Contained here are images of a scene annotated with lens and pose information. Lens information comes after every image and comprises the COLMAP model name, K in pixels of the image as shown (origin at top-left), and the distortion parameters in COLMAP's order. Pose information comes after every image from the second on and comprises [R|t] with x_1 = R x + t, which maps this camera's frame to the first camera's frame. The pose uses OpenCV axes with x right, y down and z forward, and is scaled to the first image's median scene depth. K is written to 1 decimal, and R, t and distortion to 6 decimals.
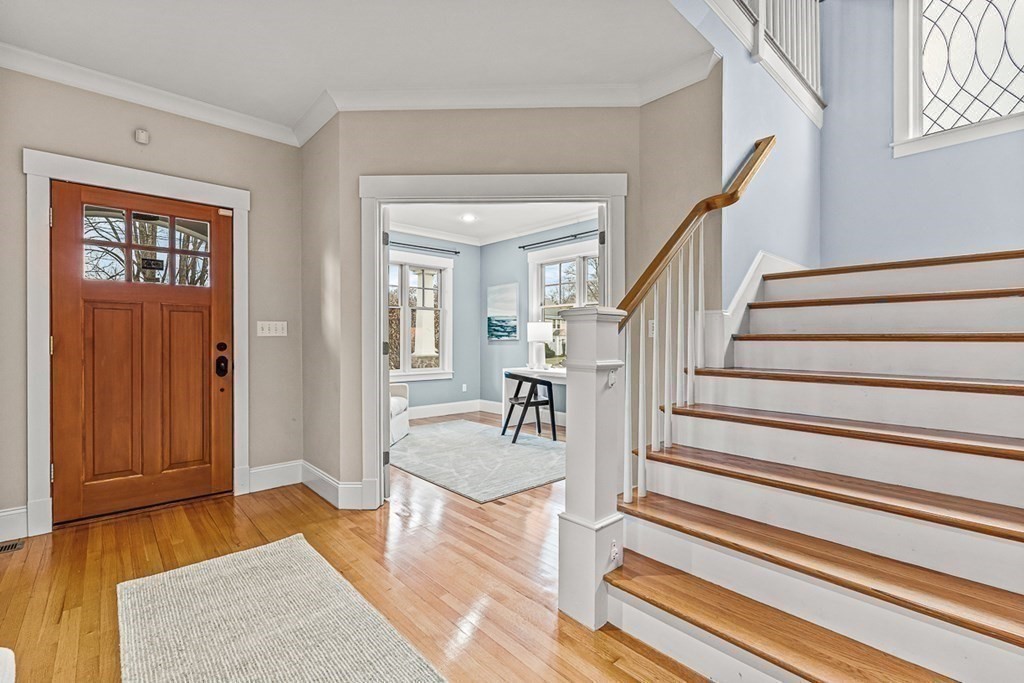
lens RADIAL K [[454.7, 0, 508.4], [0, 454.7, 343.6], [0, 0, 1]] dist [-0.004454, 0.000363]
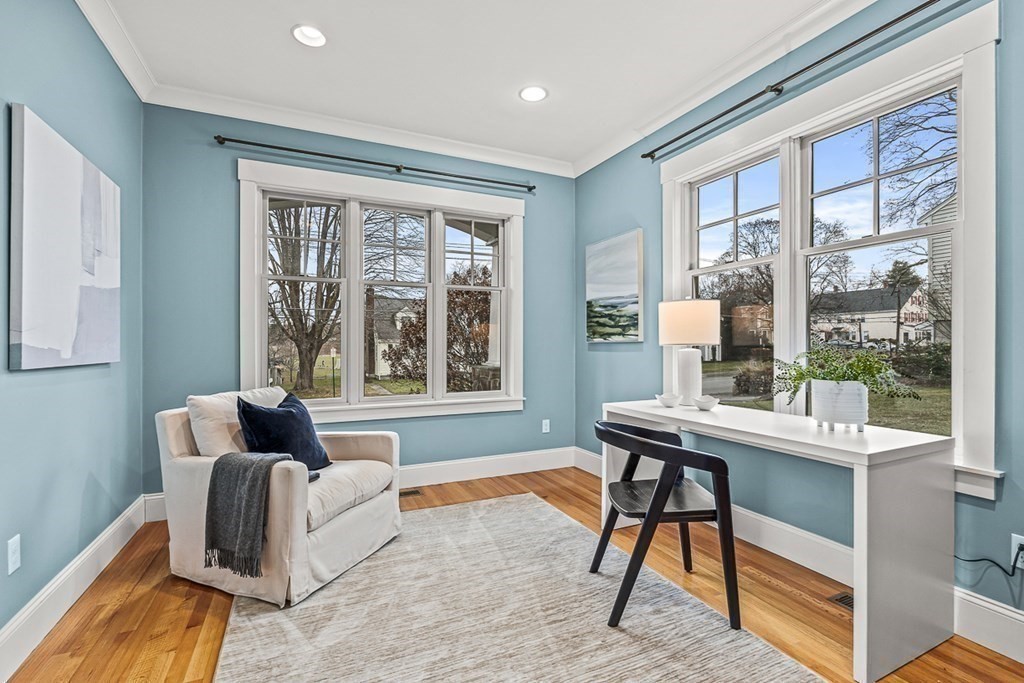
lens RADIAL K [[454.7, 0, 511.5], [0, 454.7, 343.9], [0, 0, 1]] dist [-0.004454, 0.000363]
pose [[0.957120, -0.001671, -0.289688, 0.029050], [-0.000143, 0.999981, -0.006239, -0.002527], [0.289693, 0.006013, 0.957101, 0.475272]]
